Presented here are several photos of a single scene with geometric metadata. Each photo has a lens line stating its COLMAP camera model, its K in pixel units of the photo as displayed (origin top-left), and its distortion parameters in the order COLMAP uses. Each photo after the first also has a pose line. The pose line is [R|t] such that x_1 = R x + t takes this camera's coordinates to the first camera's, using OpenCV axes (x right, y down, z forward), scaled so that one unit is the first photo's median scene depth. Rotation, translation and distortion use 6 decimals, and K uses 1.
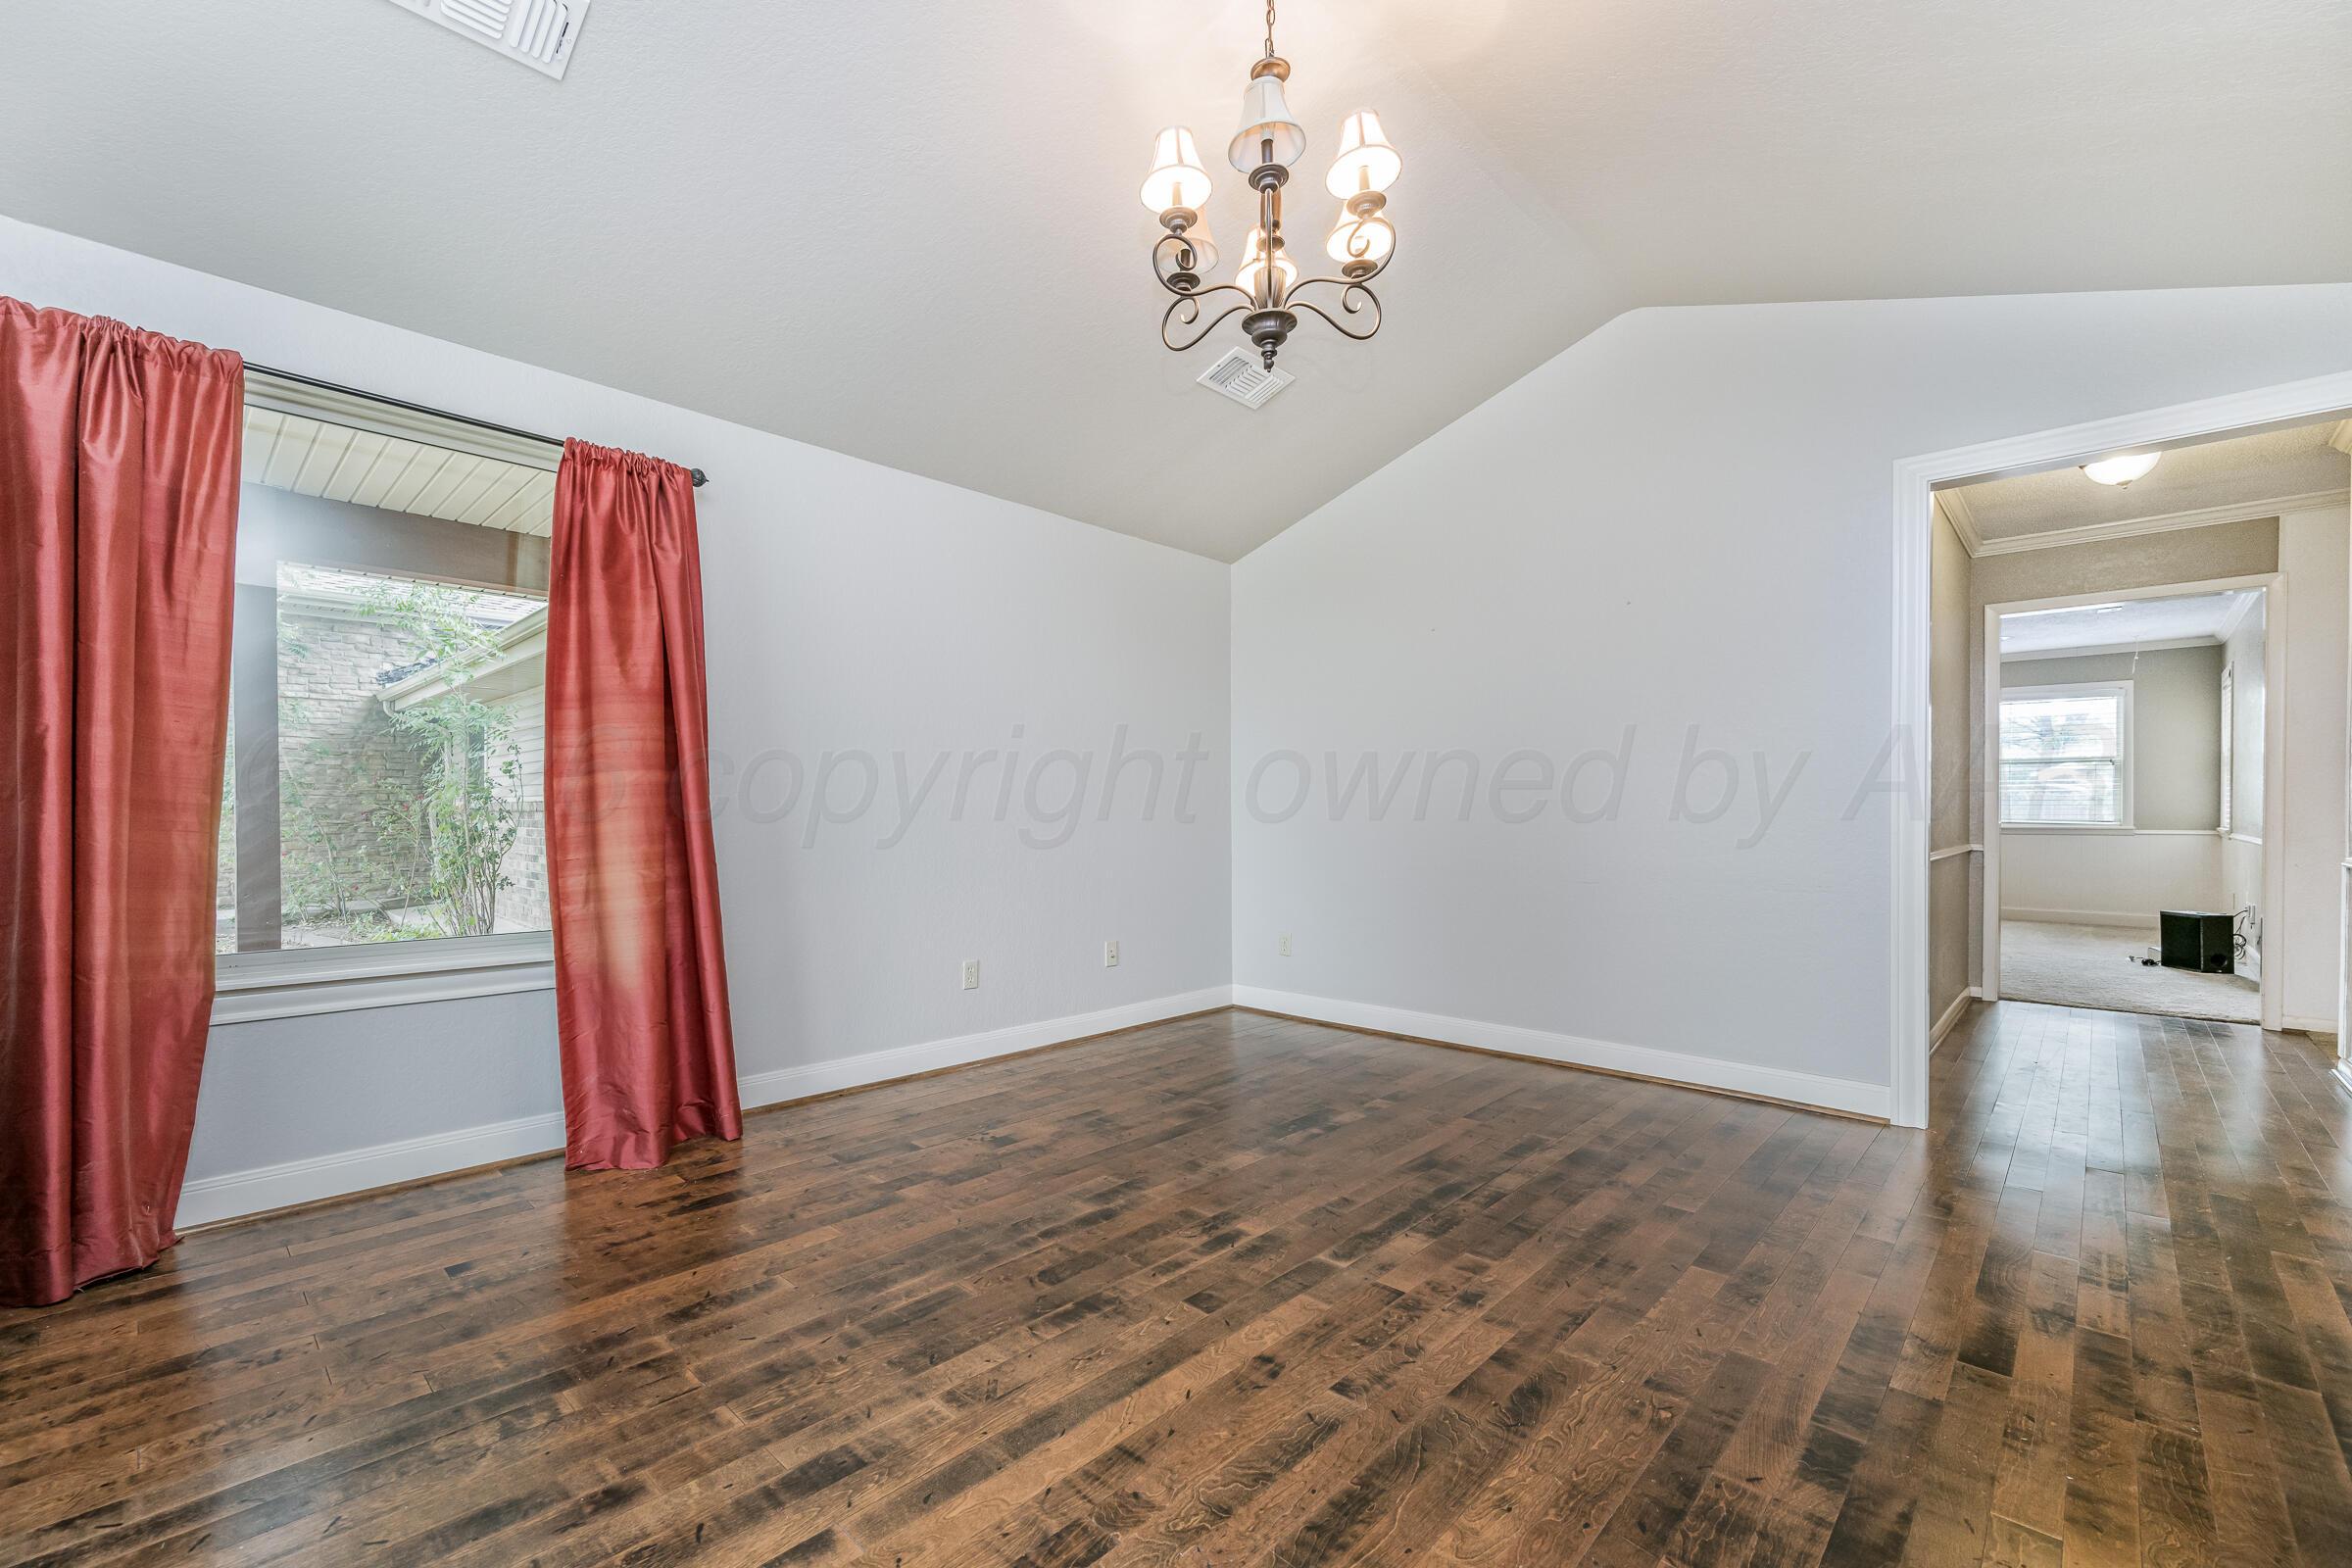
lens RADIAL K [[978.6, 0, 1172.2], [0, 978.6, 800.3], [0, 0, 1]] dist [-0.001106, 0.000844]
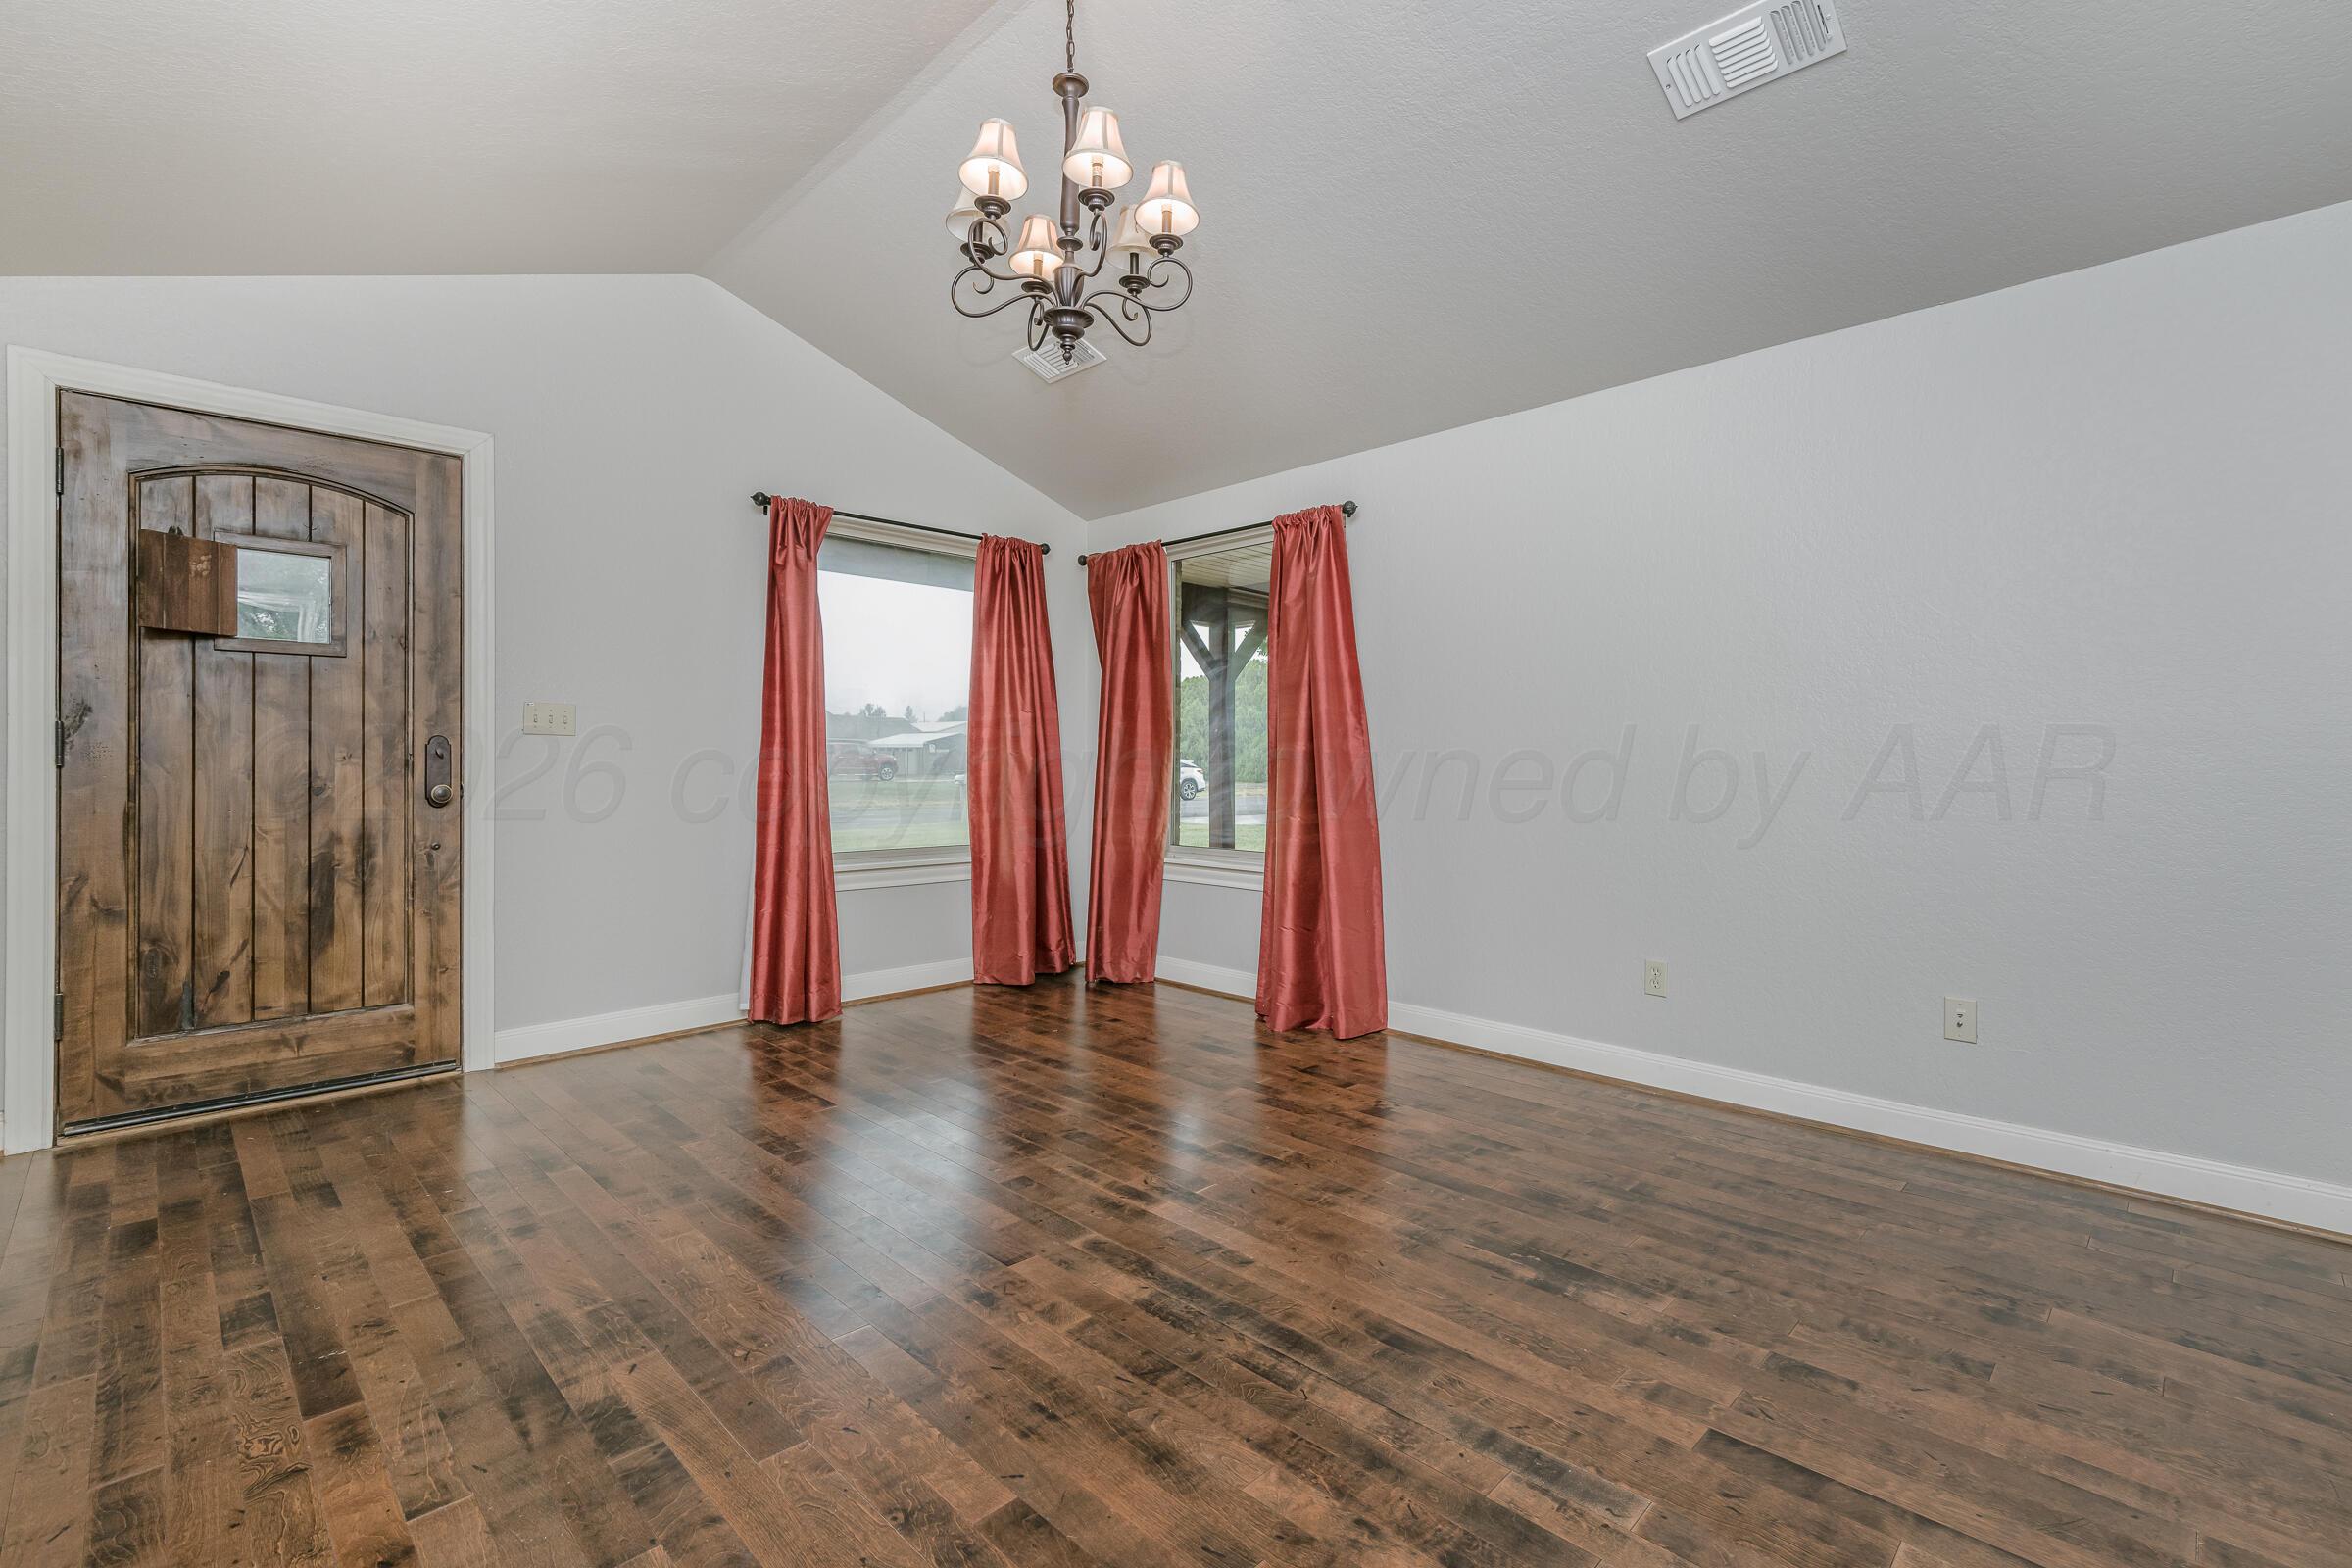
lens RADIAL K [[1066.5, 0, 1173.2], [0, 1066.5, 781.2], [0, 0, 1]] dist [0.000470, -0.001000]
pose [[-0.038623, 0.009106, -0.999212, 1.165482], [0.006401, 0.999940, 0.008865, 0.008673], [0.999233, -0.006054, -0.038679, 1.089530]]
